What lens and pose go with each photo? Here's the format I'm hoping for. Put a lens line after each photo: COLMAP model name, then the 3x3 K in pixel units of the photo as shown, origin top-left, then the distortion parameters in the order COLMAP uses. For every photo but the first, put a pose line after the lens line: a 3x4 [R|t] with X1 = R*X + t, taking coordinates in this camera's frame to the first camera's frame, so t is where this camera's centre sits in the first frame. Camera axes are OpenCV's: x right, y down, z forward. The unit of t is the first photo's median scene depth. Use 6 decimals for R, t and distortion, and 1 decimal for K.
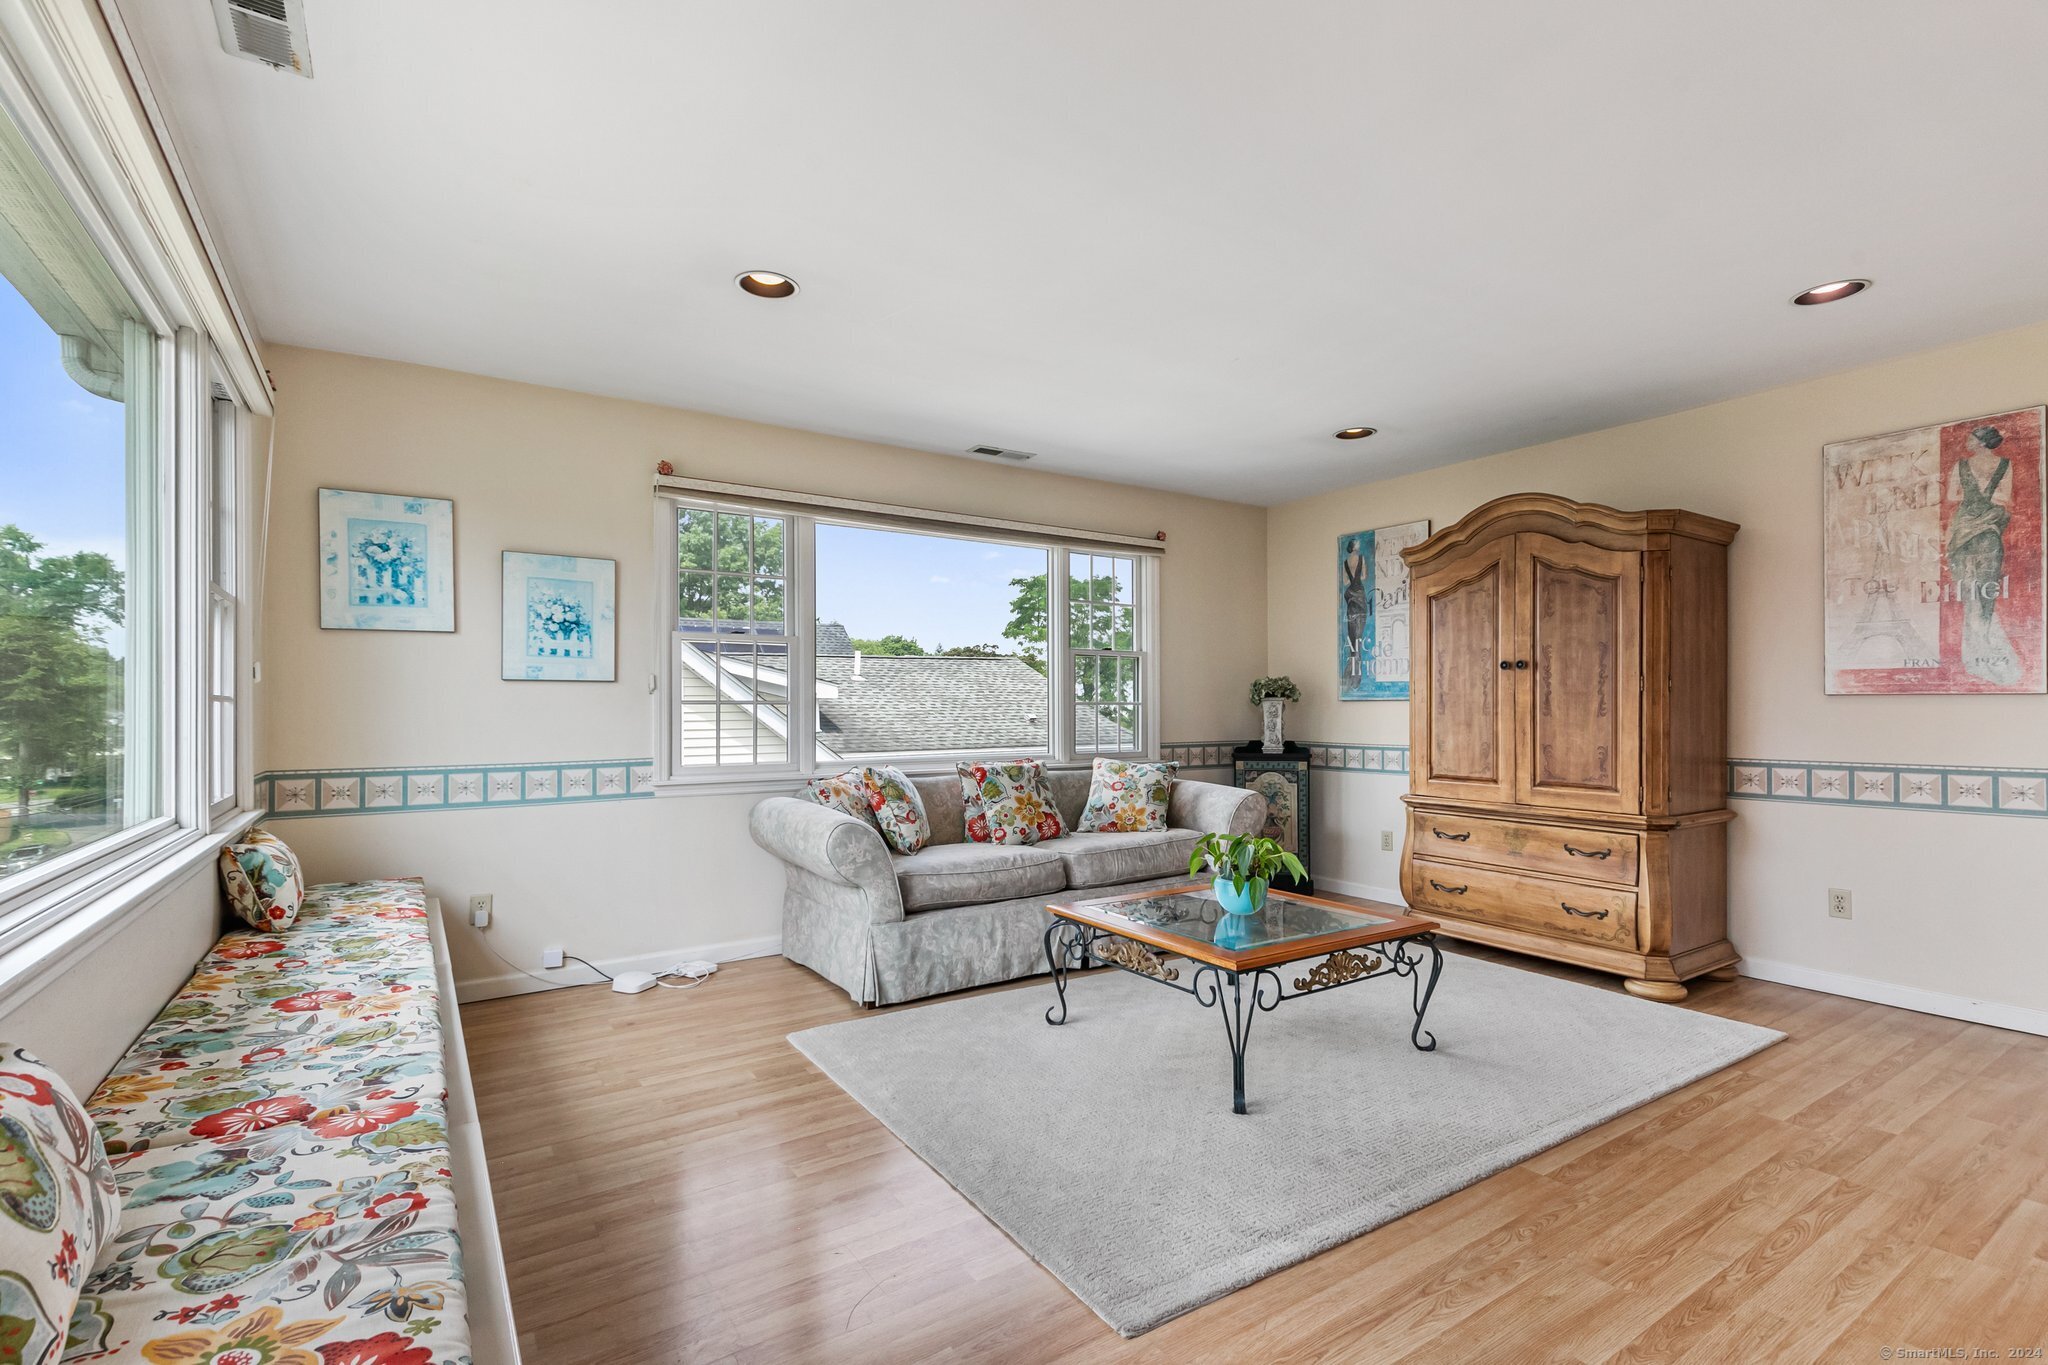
lens RADIAL K [[923.8, 0, 1019.9], [0, 923.8, 702.7], [0, 0, 1]] dist [-0.000874, -0.000261]
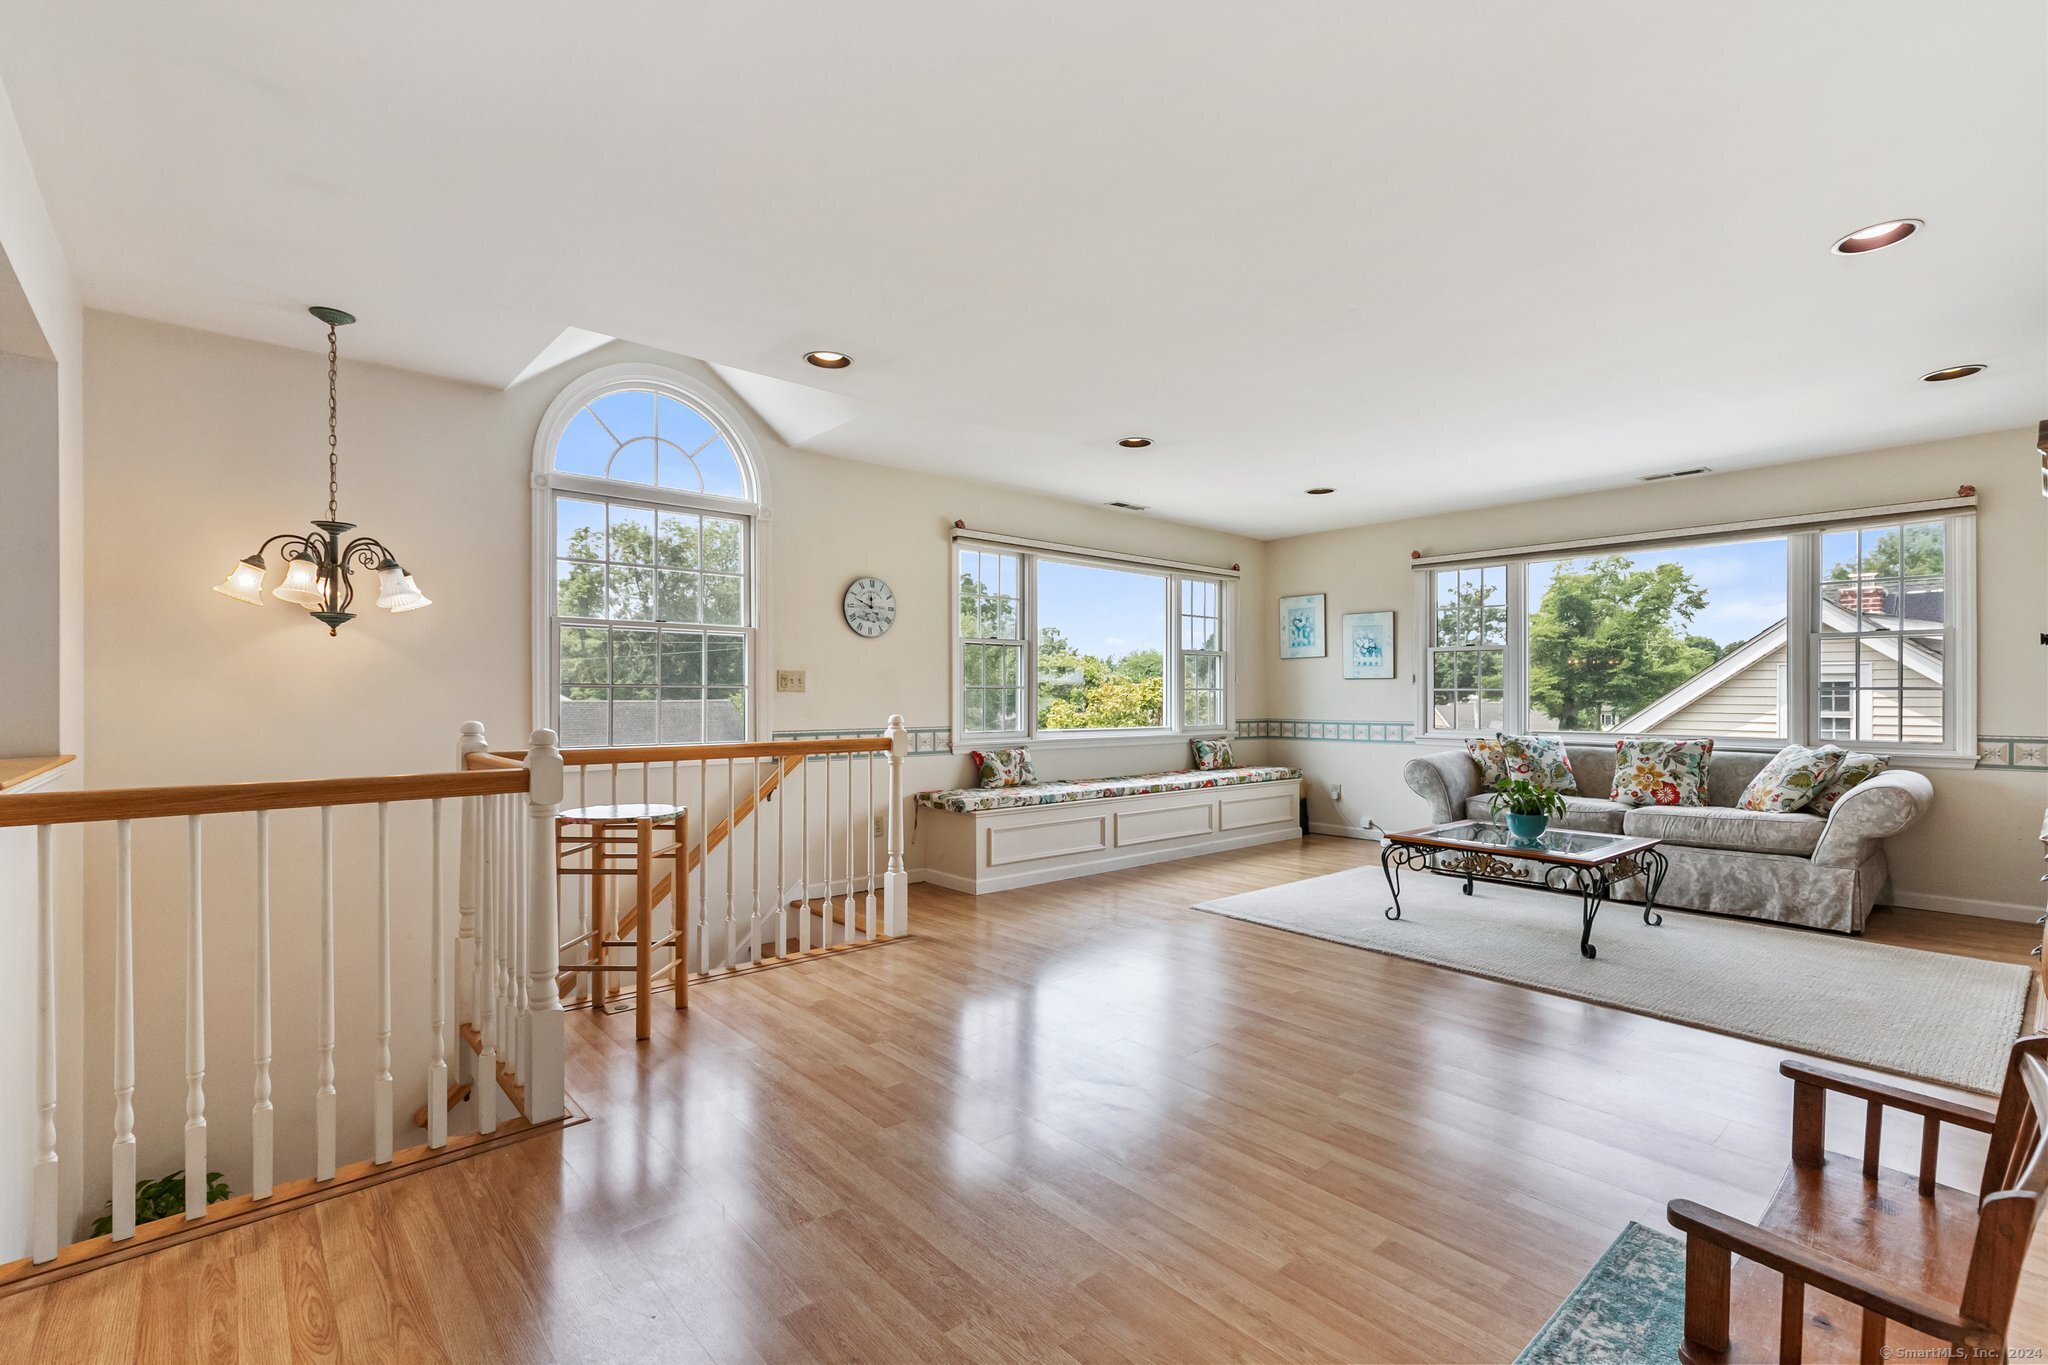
lens RADIAL K [[923.8, 0, 1019.9], [0, 923.8, 702.7], [0, 0, 1]] dist [-0.000874, -0.000261]
pose [[0.133891, 0.012396, -0.990919, 1.304289], [0.006067, 0.999893, 0.013328, -0.003998], [0.990978, -0.007797, 0.133801, 0.031393]]
